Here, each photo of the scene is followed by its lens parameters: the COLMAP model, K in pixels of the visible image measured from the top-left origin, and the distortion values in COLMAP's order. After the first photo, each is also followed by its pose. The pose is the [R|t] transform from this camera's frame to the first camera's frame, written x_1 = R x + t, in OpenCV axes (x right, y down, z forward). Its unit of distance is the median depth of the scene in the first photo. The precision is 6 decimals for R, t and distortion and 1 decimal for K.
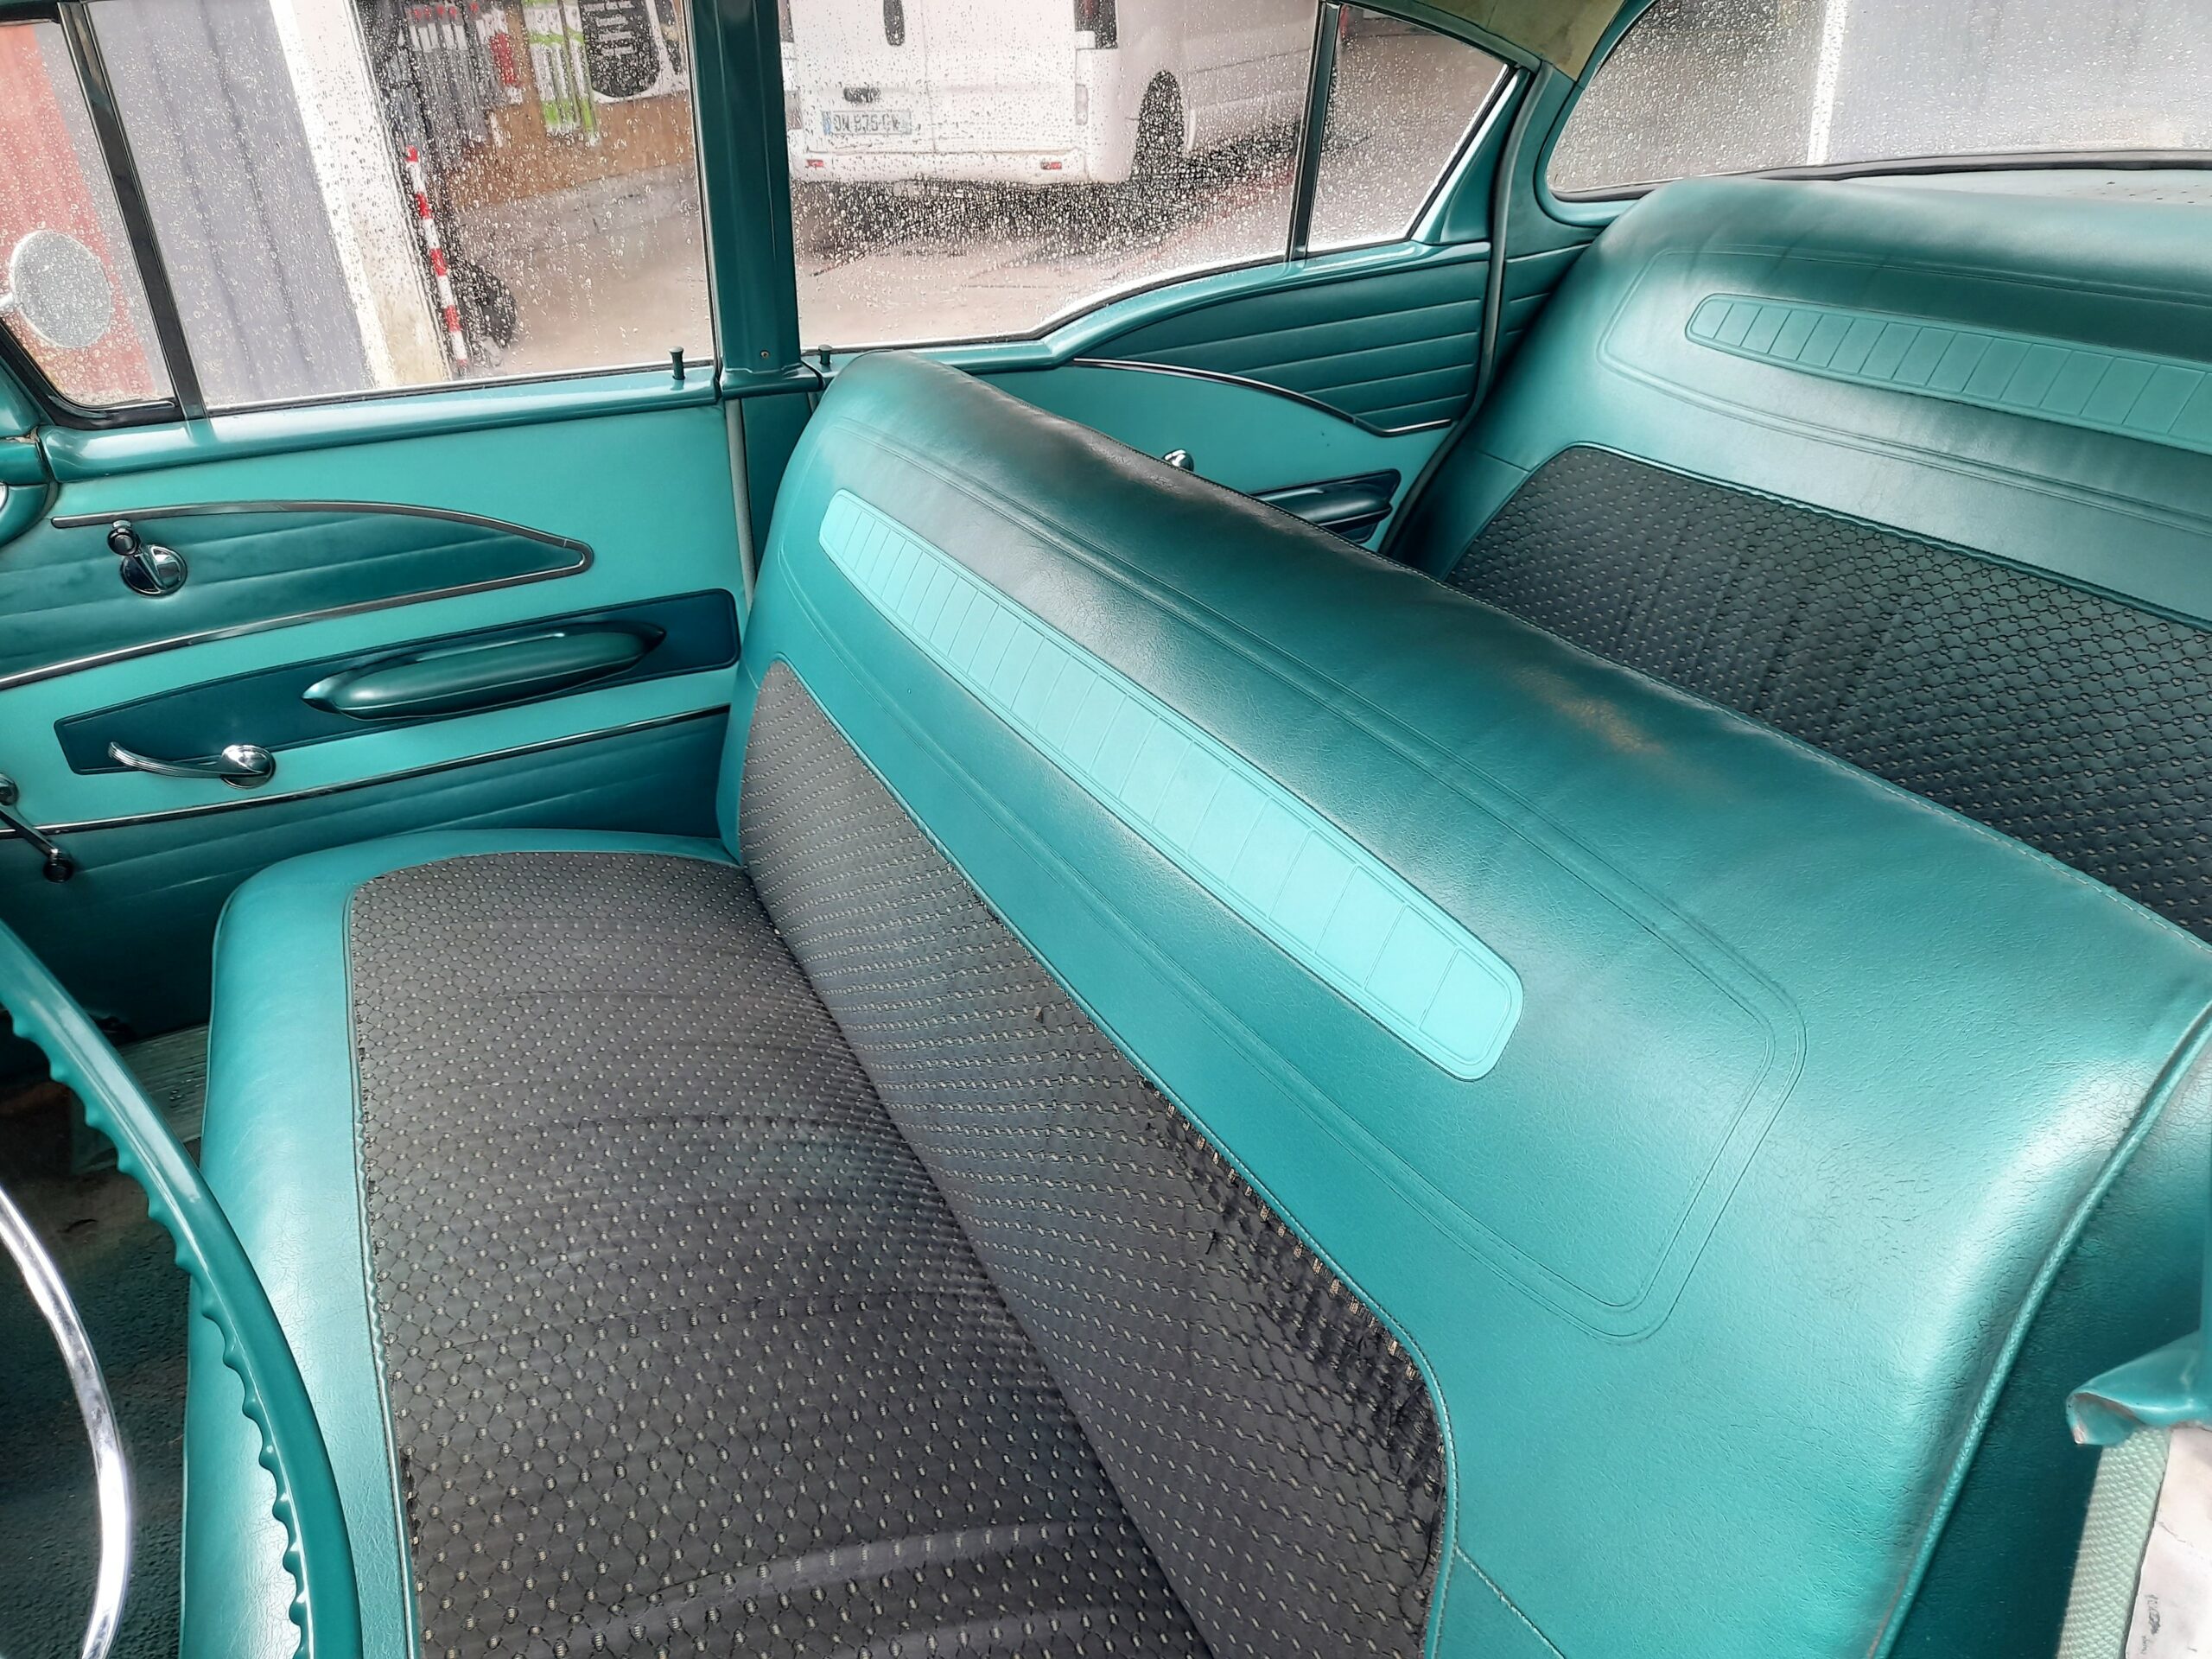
lens RADIAL K [[1558.8, 0, 1094.4], [0, 1558.8, 828.5], [0, 0, 1]] dist [0.003388, -0.003857]
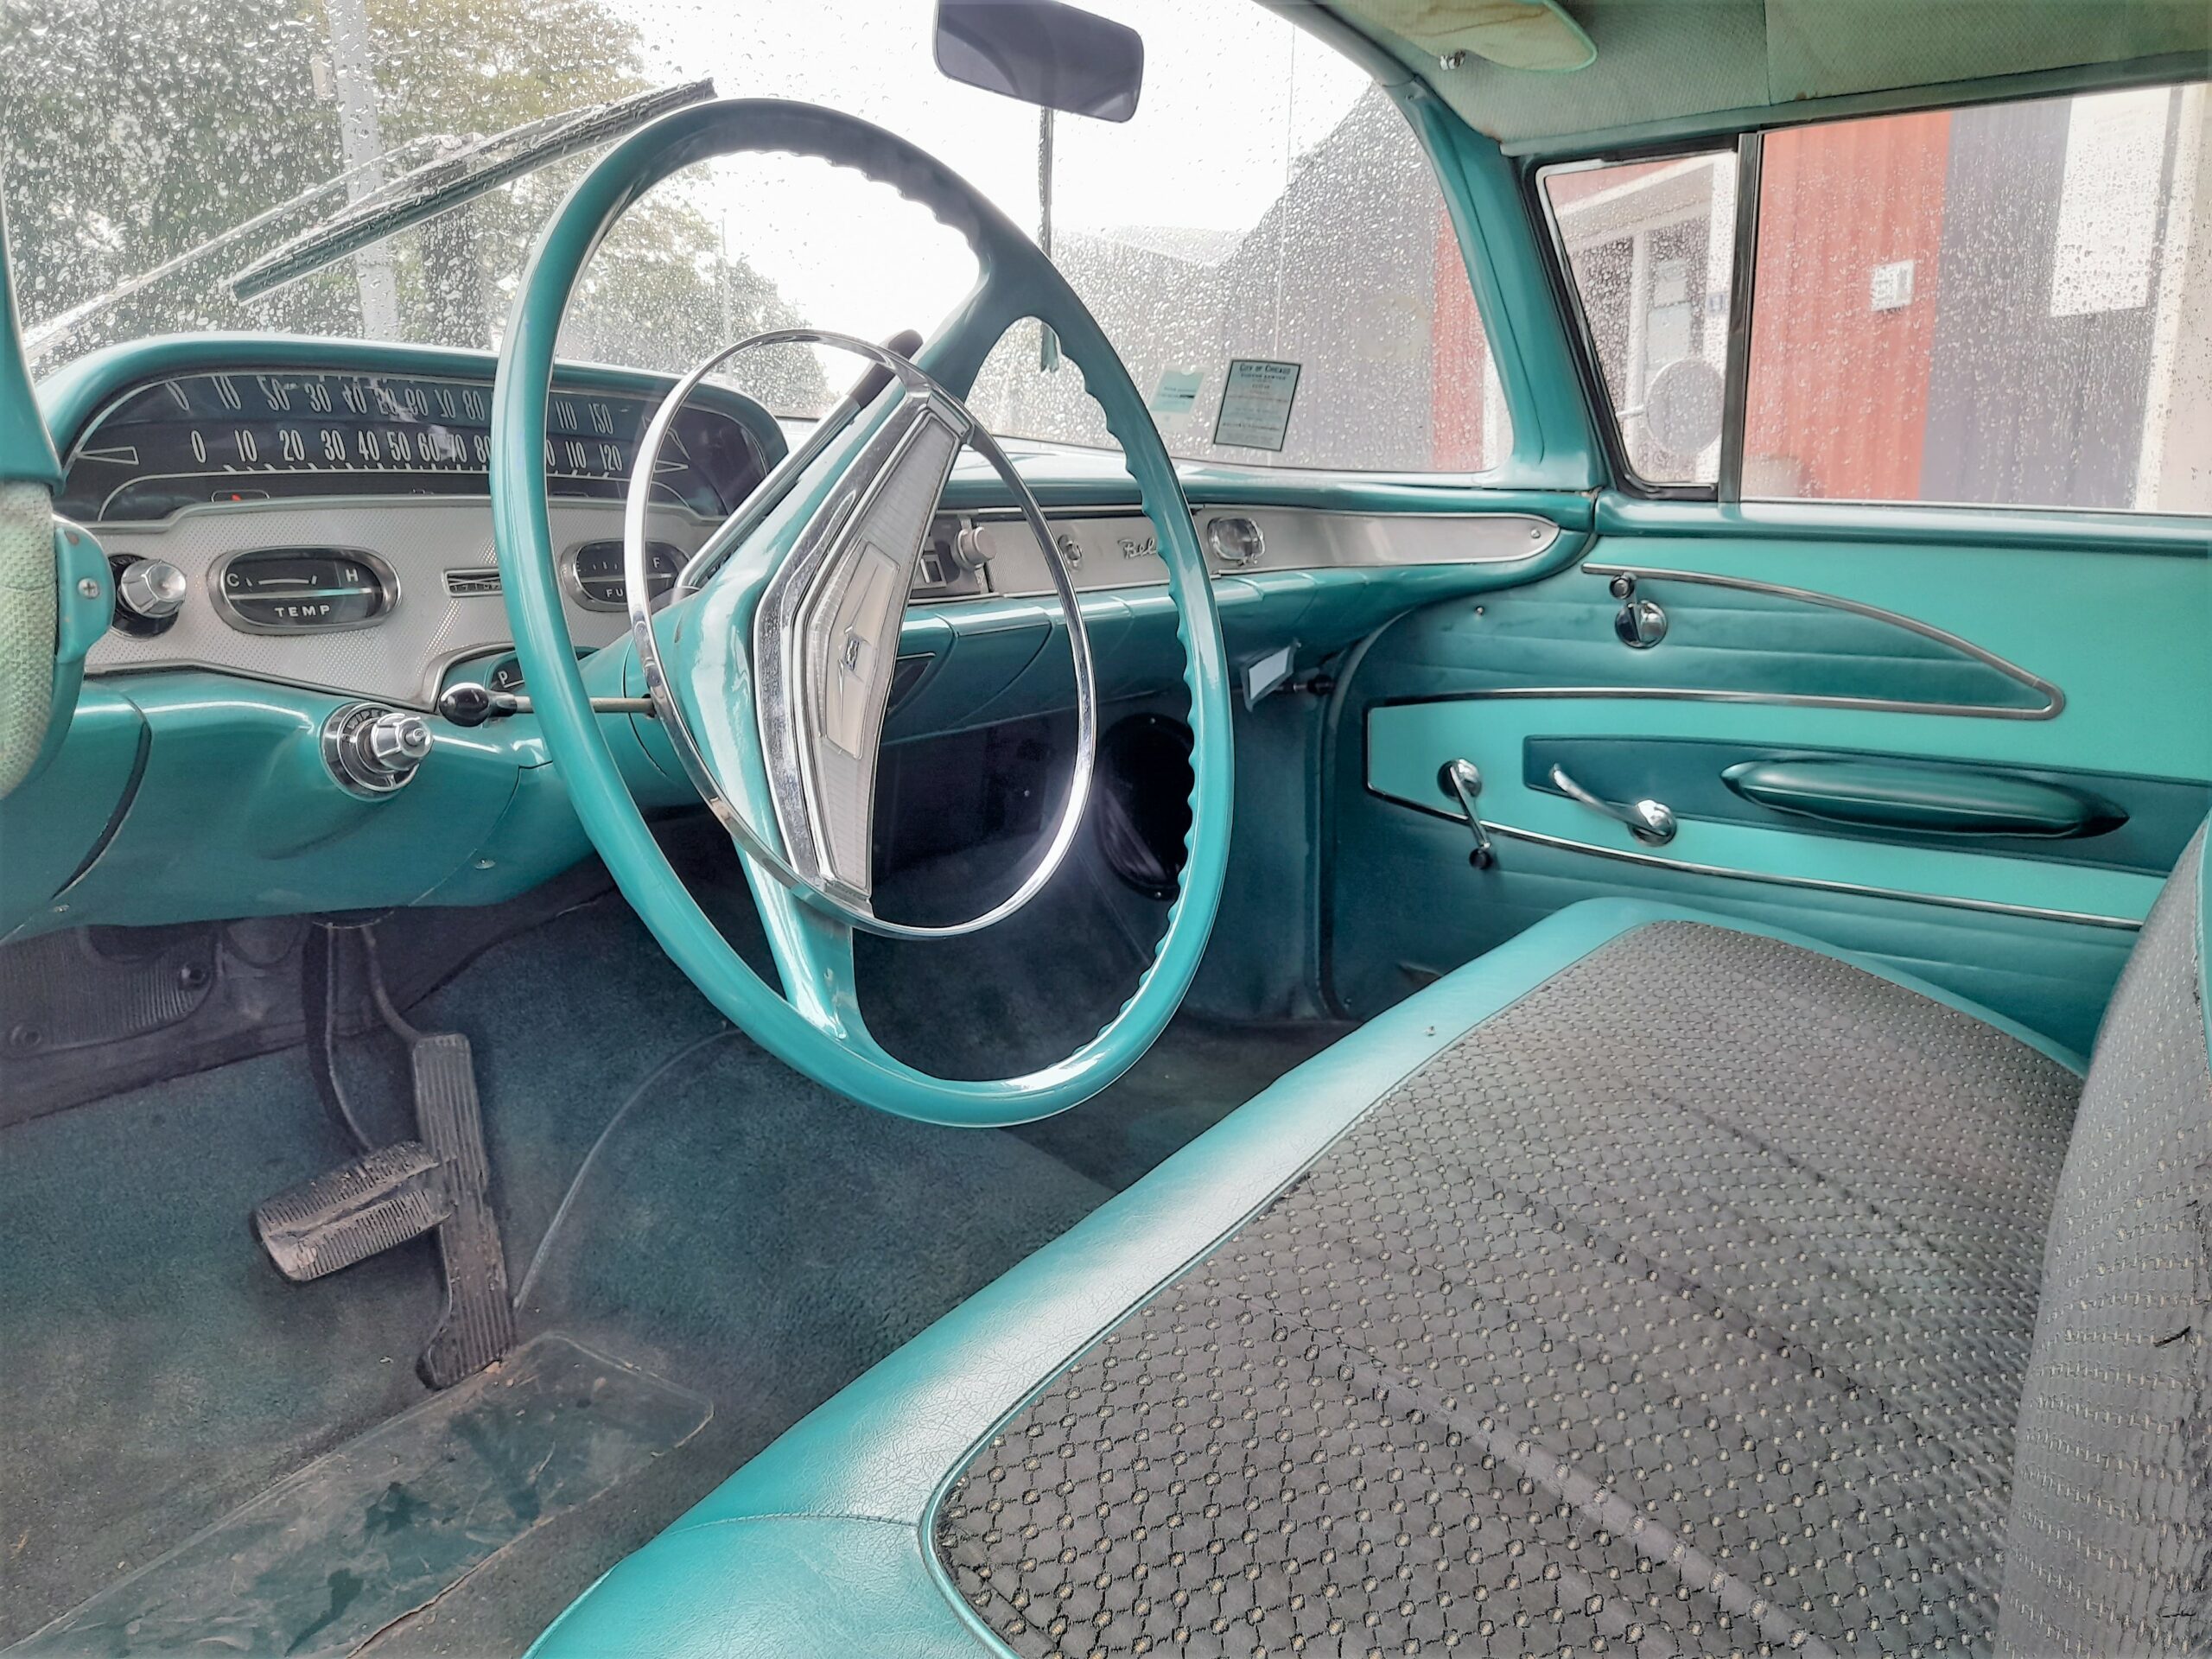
lens RADIAL K [[1558.8, 0, 1094.4], [0, 1558.8, 828.5], [0, 0, 1]] dist [0.003388, -0.003857]
pose [[0.536985, 0.258054, -0.803154, 0.129504], [-0.398714, 0.916650, 0.027942, 0.096467], [0.743421, 0.305224, 0.595117, 0.079957]]
